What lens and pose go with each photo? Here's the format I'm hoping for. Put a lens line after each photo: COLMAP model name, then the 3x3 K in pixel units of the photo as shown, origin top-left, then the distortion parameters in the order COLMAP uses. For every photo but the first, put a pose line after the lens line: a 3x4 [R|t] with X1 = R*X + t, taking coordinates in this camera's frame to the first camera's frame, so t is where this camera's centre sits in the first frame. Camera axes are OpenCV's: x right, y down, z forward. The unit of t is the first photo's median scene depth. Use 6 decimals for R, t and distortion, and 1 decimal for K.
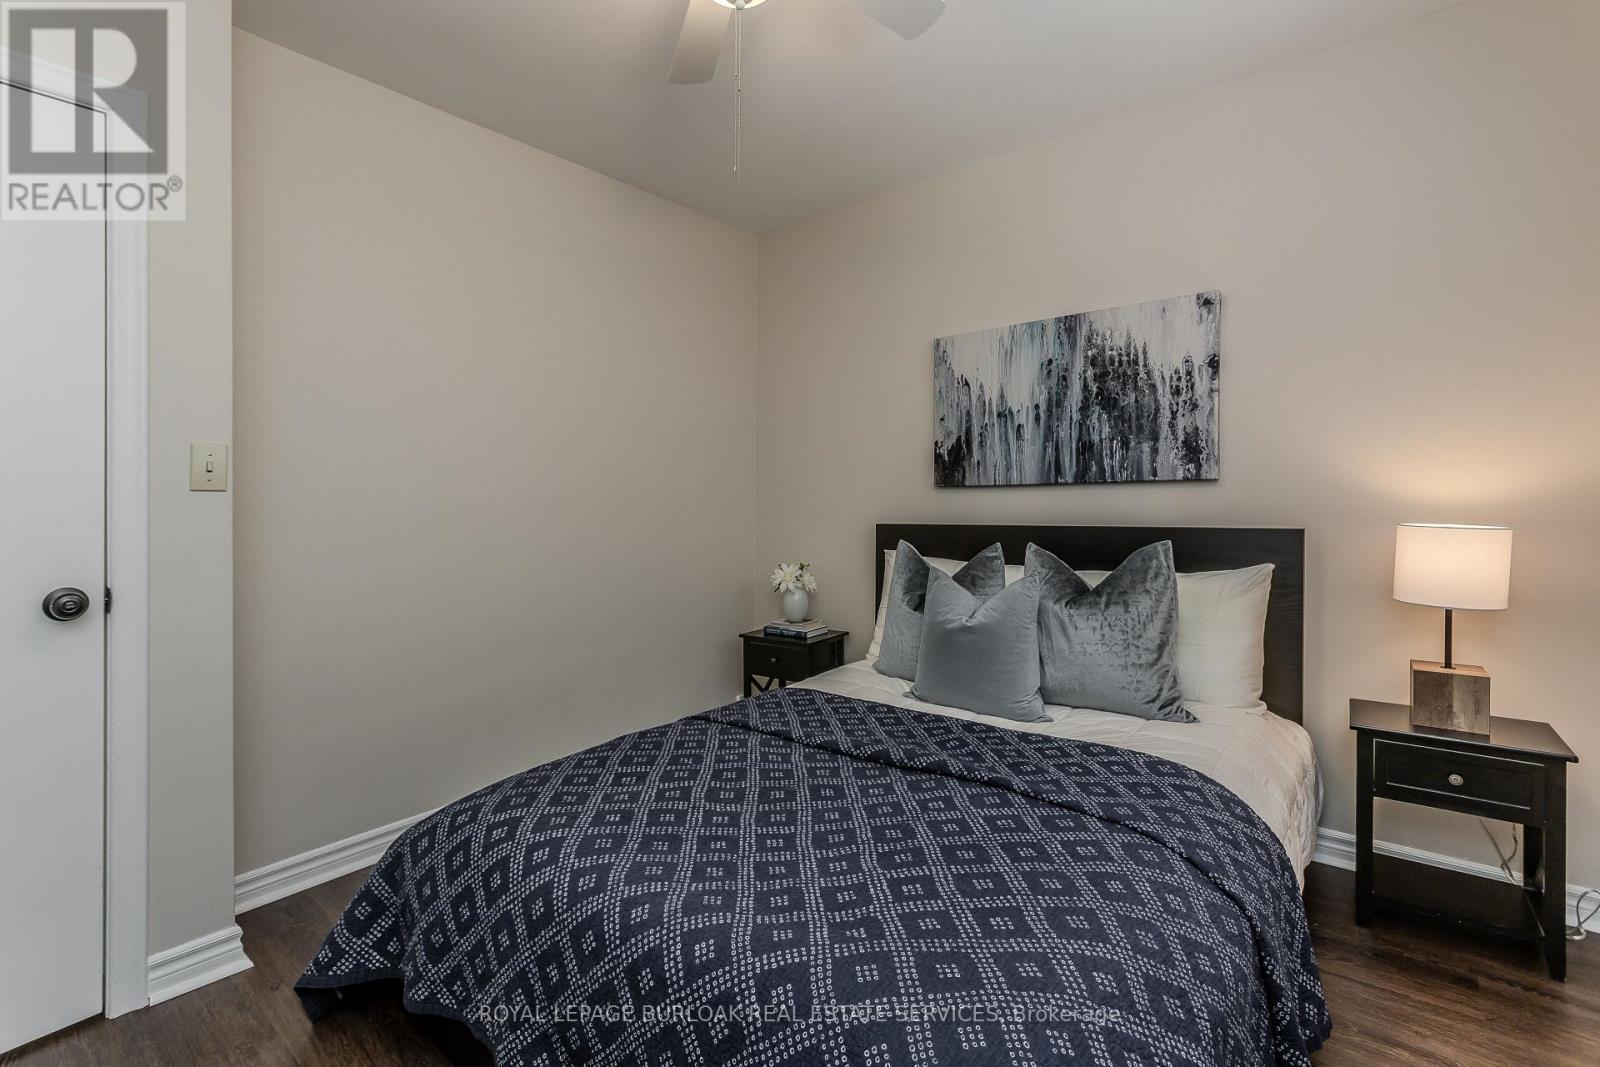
lens RADIAL K [[731.6, 0, 802.8], [0, 731.6, 506.4], [0, 0, 1]] dist [-0.008552, 0.000441]
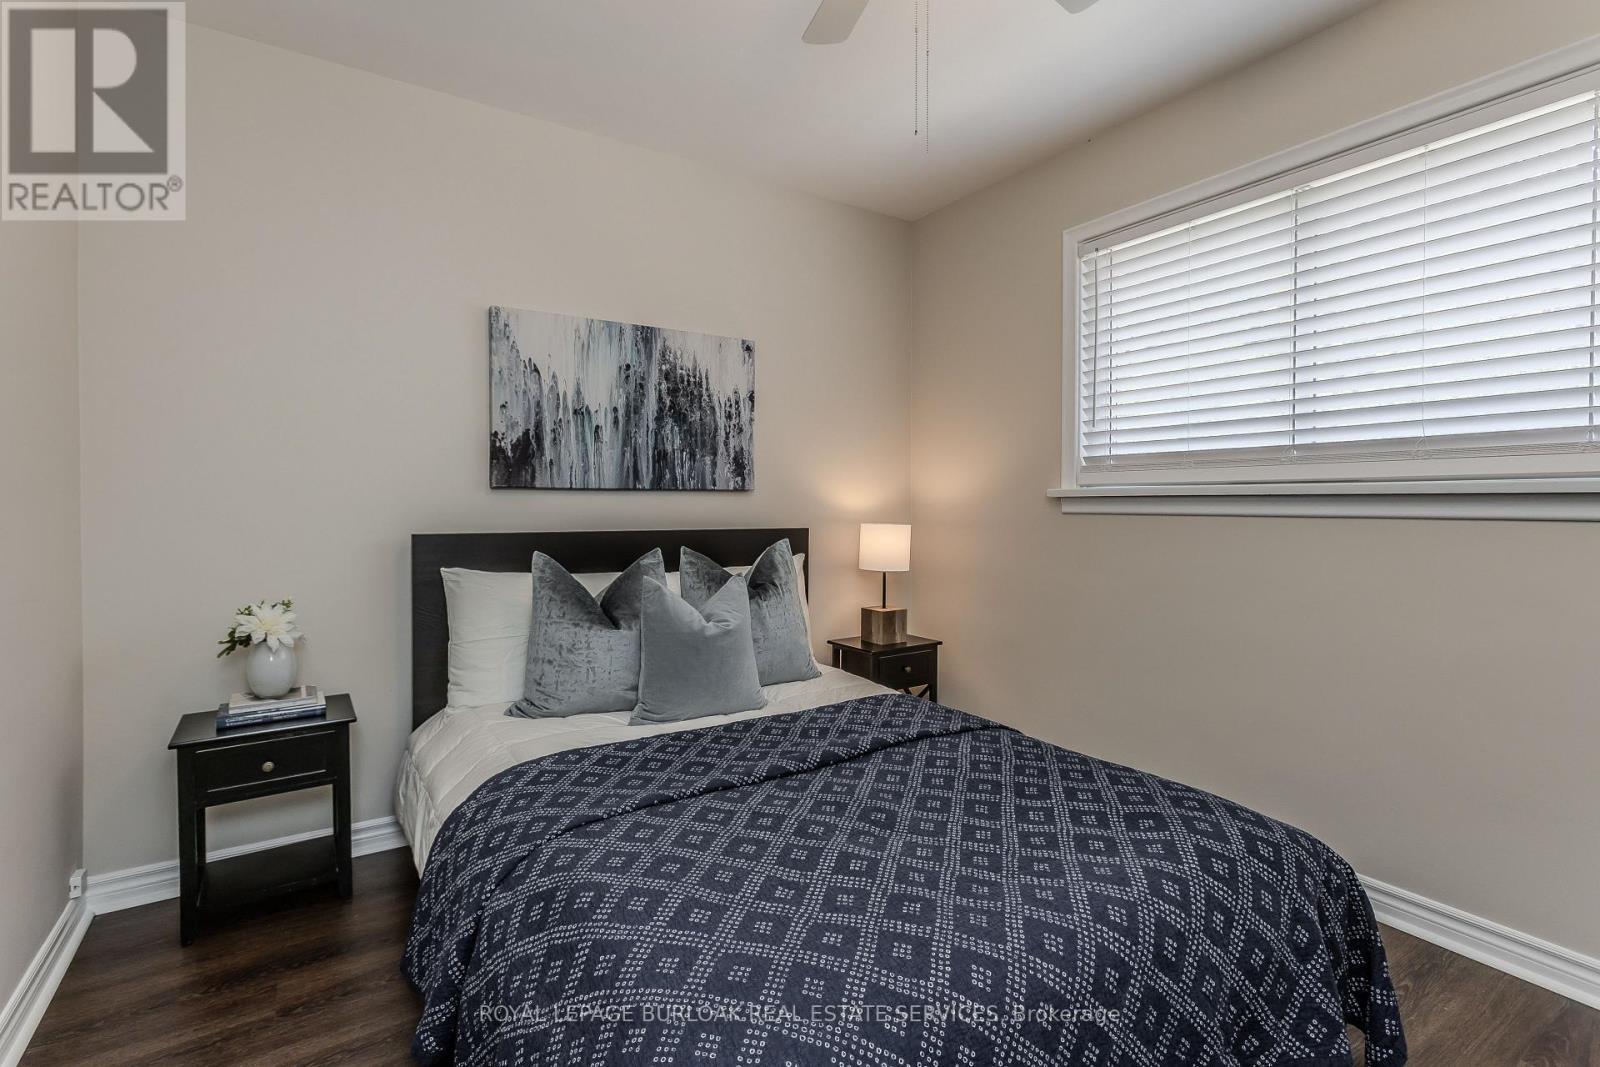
lens RADIAL K [[731.6, 0, 801.4], [0, 731.6, 528.9], [0, 0, 1]] dist [-0.008552, 0.000441]
pose [[0.308998, -0.018160, 0.950889, -0.568655], [0.001668, 0.999826, 0.018552, 0.005868], [-0.951061, -0.004147, 0.308974, 0.485528]]
